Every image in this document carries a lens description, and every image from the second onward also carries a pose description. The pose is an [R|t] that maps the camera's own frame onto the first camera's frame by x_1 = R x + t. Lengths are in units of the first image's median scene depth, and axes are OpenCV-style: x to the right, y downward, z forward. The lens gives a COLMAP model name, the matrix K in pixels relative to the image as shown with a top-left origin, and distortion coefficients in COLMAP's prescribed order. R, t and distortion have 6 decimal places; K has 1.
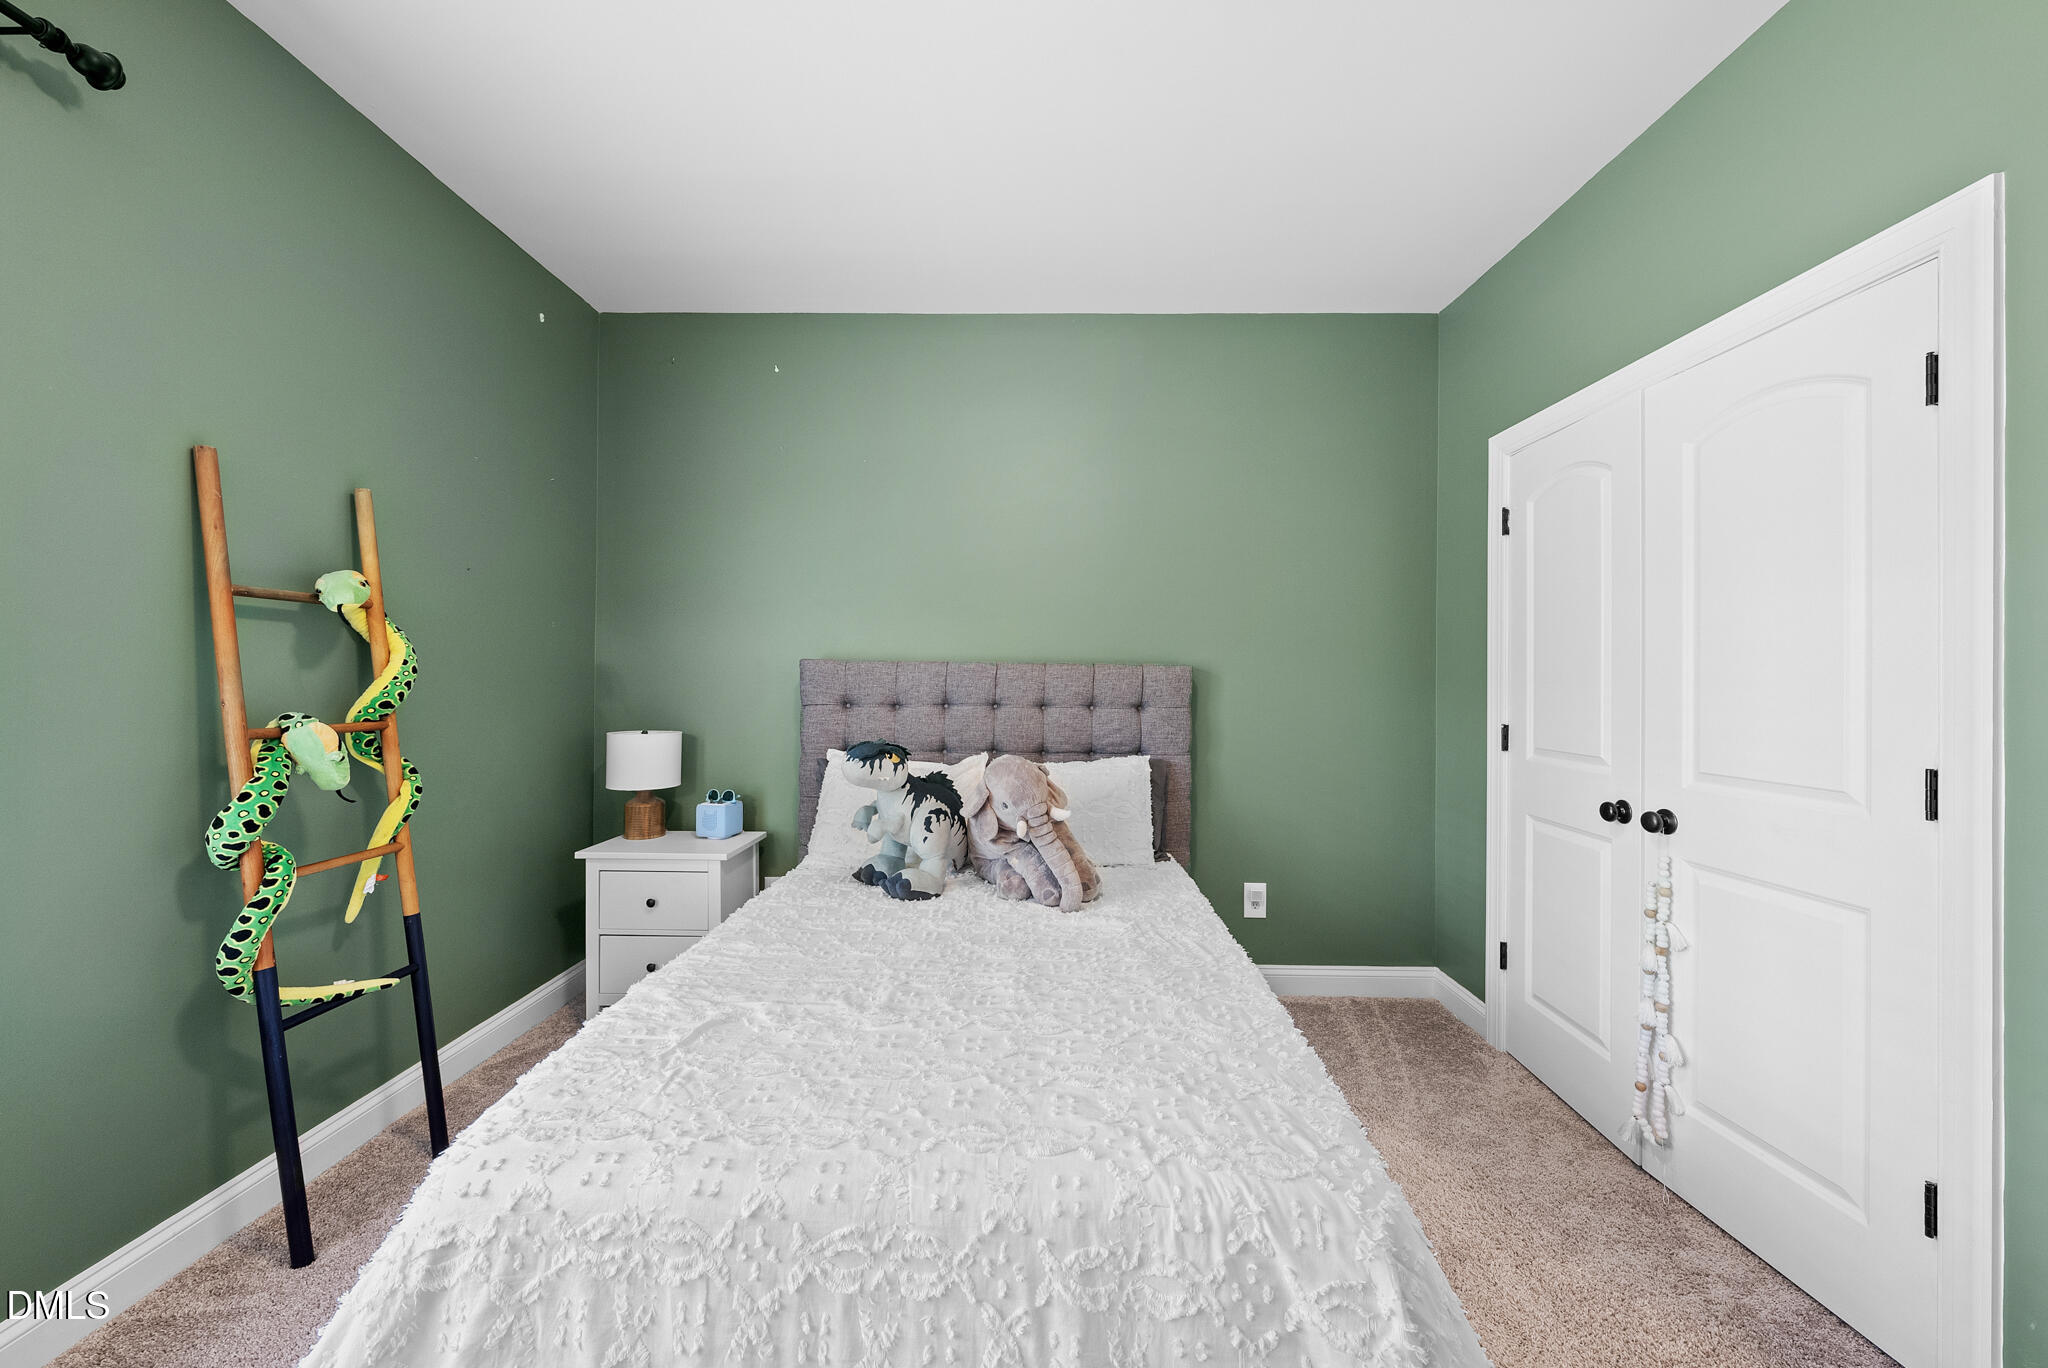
lens RADIAL K [[729.6, 0, 1028.1], [0, 729.6, 672.5], [0, 0, 1]] dist [-0.003283, 0.000672]
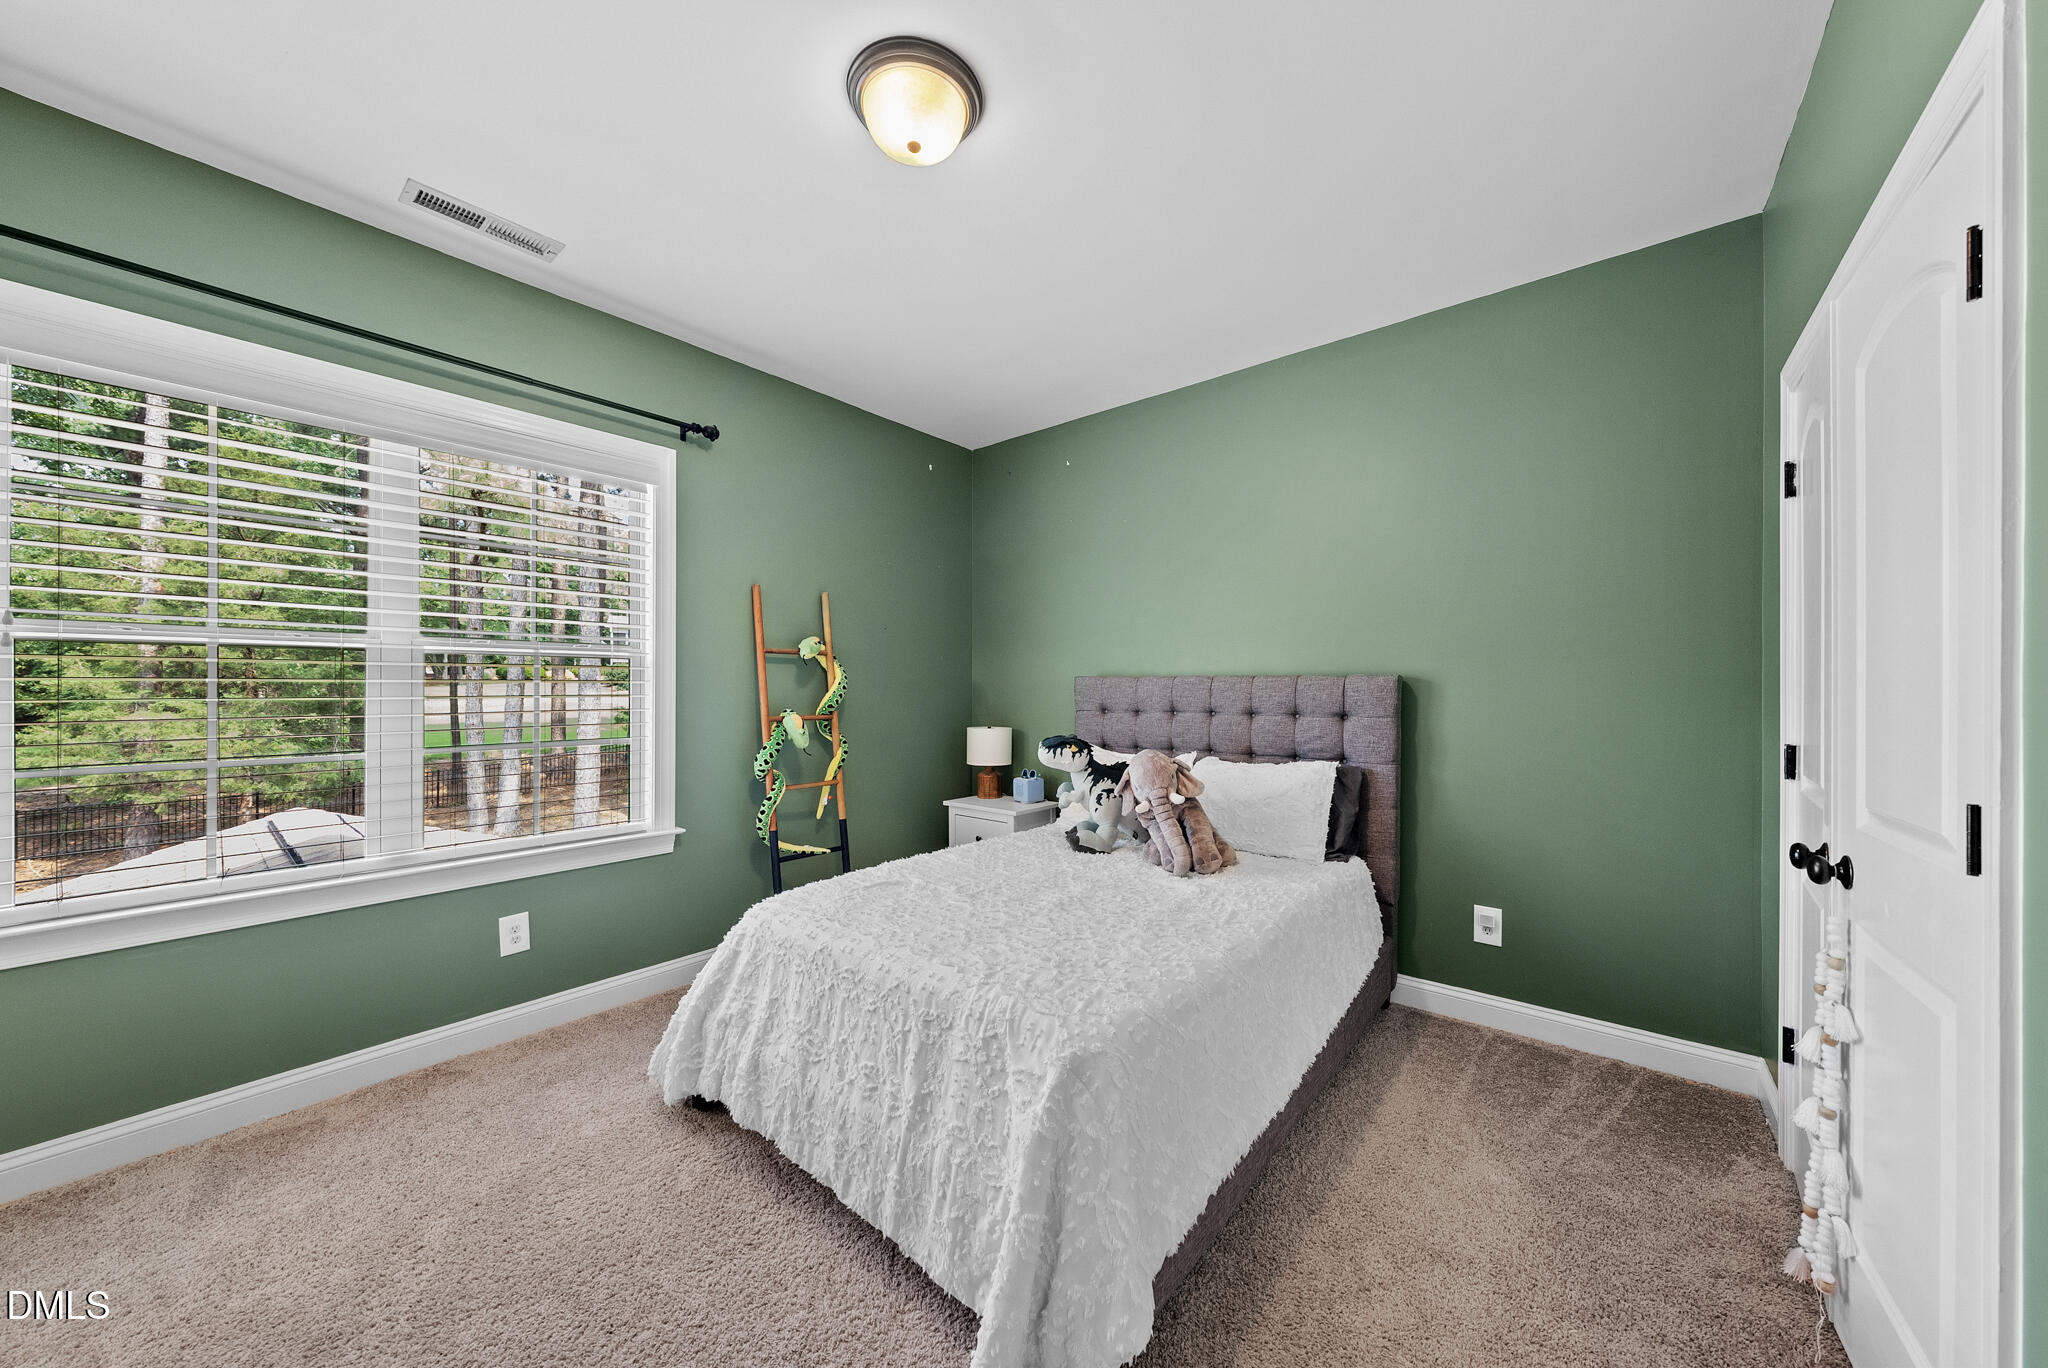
lens RADIAL K [[688.7, 0, 1039.4], [0, 688.7, 687.9], [0, 0, 1]] dist [-0.005063, 0.000609]
pose [[0.788379, -0.009162, -0.615121, 0.651178], [0.009875, 0.999949, -0.002237, 0.007140], [0.615110, -0.004311, 0.788429, -0.074139]]
